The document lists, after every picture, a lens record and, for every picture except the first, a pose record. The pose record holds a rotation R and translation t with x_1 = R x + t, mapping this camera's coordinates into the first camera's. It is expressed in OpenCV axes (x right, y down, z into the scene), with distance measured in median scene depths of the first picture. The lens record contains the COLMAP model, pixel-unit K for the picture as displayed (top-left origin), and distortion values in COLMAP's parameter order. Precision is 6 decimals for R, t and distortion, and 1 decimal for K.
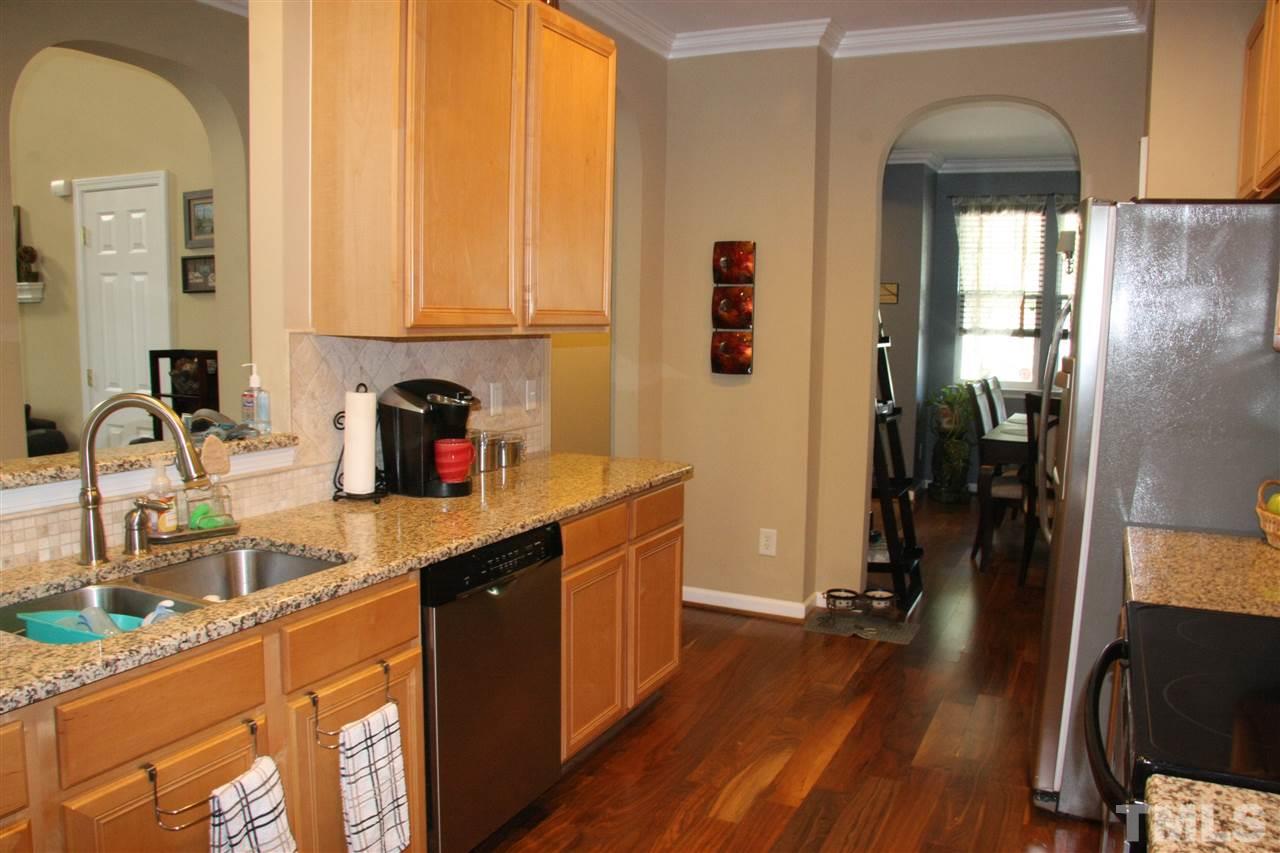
lens RADIAL K [[1007.9, 0, 640.0], [0, 1007.9, 426.5], [0, 0, 1]] dist [-0.175020, 0.162939]
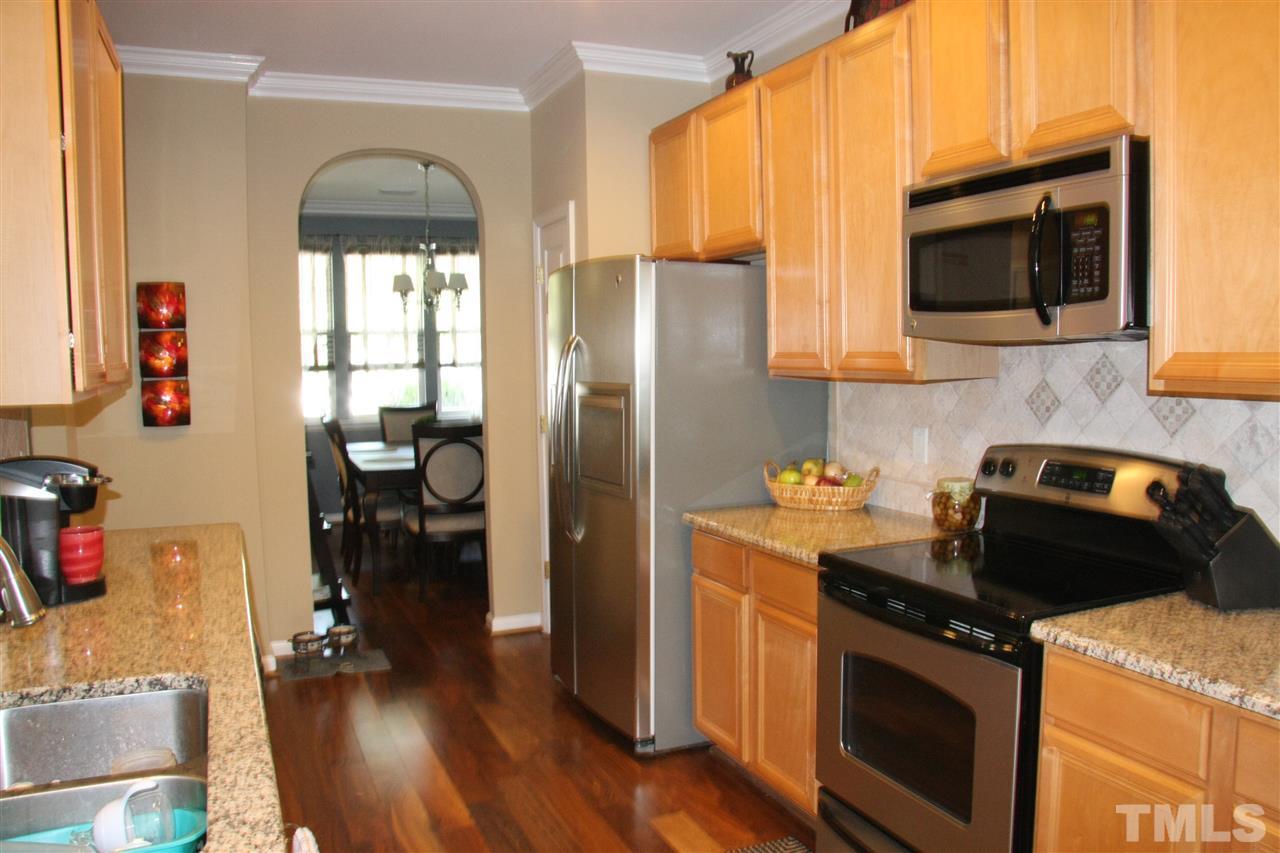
lens RADIAL K [[996.4, 0, 636.5], [0, 996.4, 440.1], [0, 0, 1]] dist [-0.180305, 0.140518]
pose [[0.660510, -0.092747, 0.745067, -0.288457], [0.106503, 0.993880, 0.029303, -0.021099], [-0.743225, 0.059997, 0.666346, 0.098856]]
